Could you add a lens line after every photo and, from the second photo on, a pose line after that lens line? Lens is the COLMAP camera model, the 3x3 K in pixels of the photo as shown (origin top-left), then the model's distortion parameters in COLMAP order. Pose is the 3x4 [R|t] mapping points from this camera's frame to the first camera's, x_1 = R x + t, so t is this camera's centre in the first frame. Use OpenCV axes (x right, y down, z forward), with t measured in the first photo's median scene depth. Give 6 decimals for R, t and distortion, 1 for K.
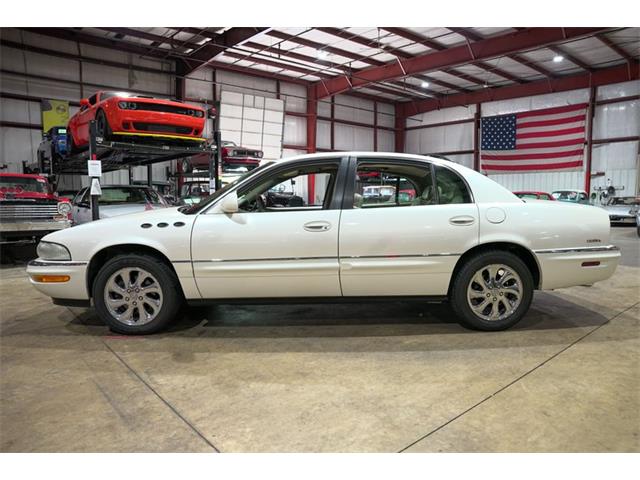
lens RADIAL K [[438.3, 0, 320.6], [0, 438.3, 238.3], [0, 0, 1]] dist [-0.131367, 0.096116]
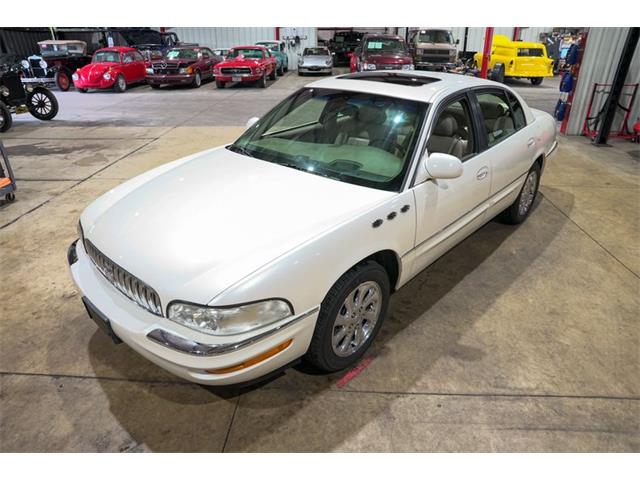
lens RADIAL K [[438.3, 0, 321.8], [0, 438.3, 239.2], [0, 0, 1]] dist [-0.131367, 0.096116]
pose [[0.693853, -0.311122, 0.649439, -0.695326], [0.065142, 0.925273, 0.373666, -0.204830], [-0.717164, -0.216964, 0.662270, 0.440835]]
